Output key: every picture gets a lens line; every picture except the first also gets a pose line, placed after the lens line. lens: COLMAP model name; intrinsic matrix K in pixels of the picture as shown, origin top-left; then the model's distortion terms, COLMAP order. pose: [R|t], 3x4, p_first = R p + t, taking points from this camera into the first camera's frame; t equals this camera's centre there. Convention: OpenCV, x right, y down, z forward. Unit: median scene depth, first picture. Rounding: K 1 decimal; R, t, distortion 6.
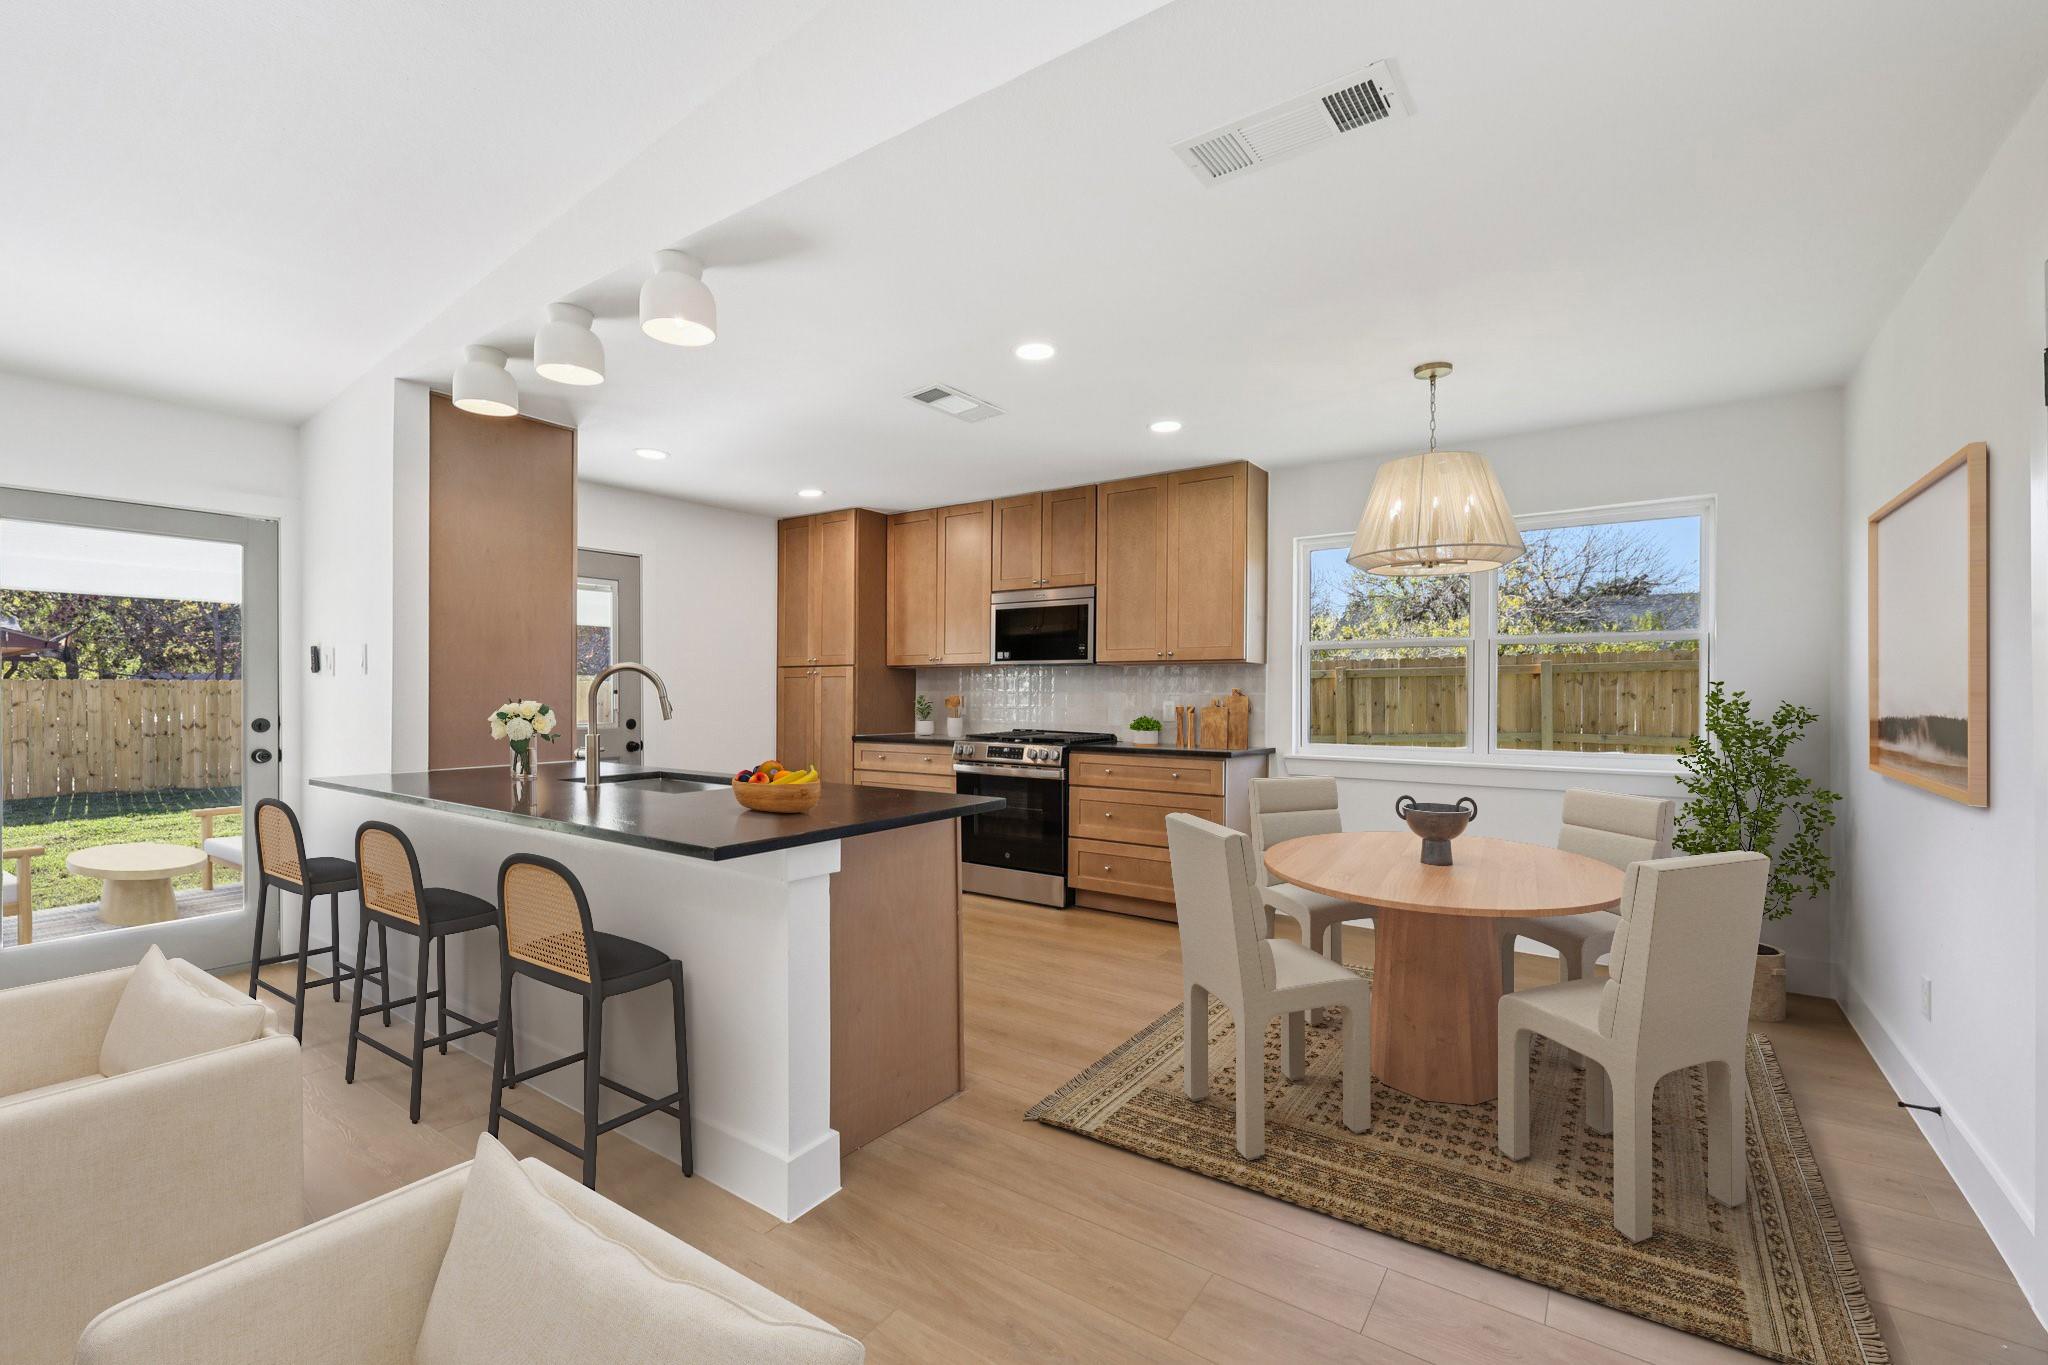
lens RADIAL K [[872.3, 0, 1023.7], [0, 872.3, 704.0], [0, 0, 1]] dist [0.000726, 0.000064]
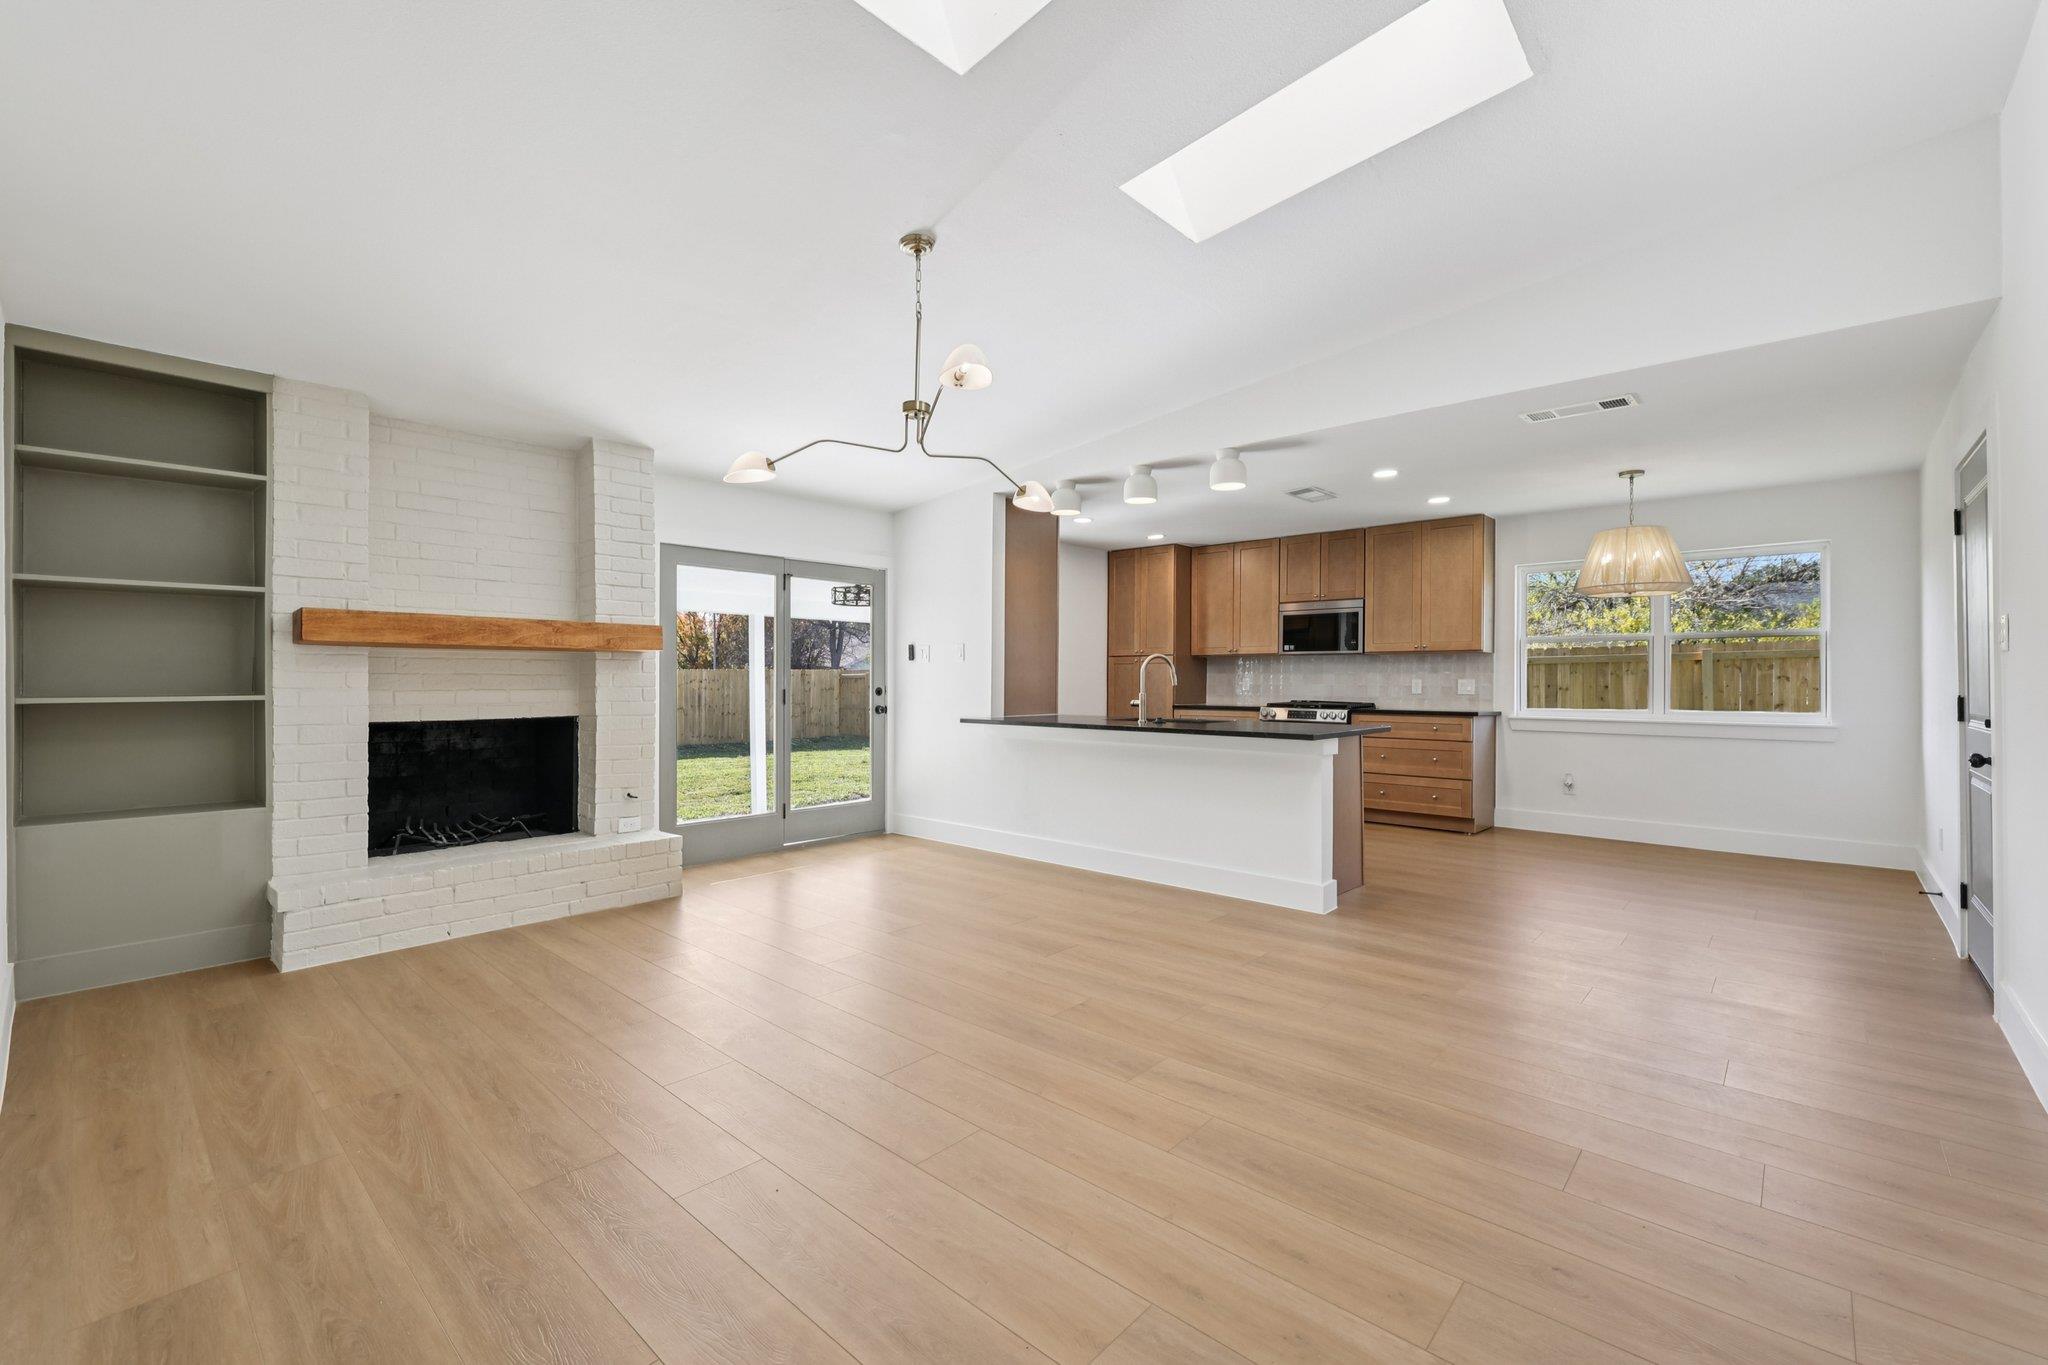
lens RADIAL K [[867.1, 0, 1028.6], [0, 867.1, 686.4], [0, 0, 1]] dist [0.002677, 0.000157]
pose [[0.992427, 0.001565, -0.122825, -0.294121], [-0.002475, 0.999971, -0.007257, 0.020144], [0.122811, 0.007506, 0.992402, -0.489211]]
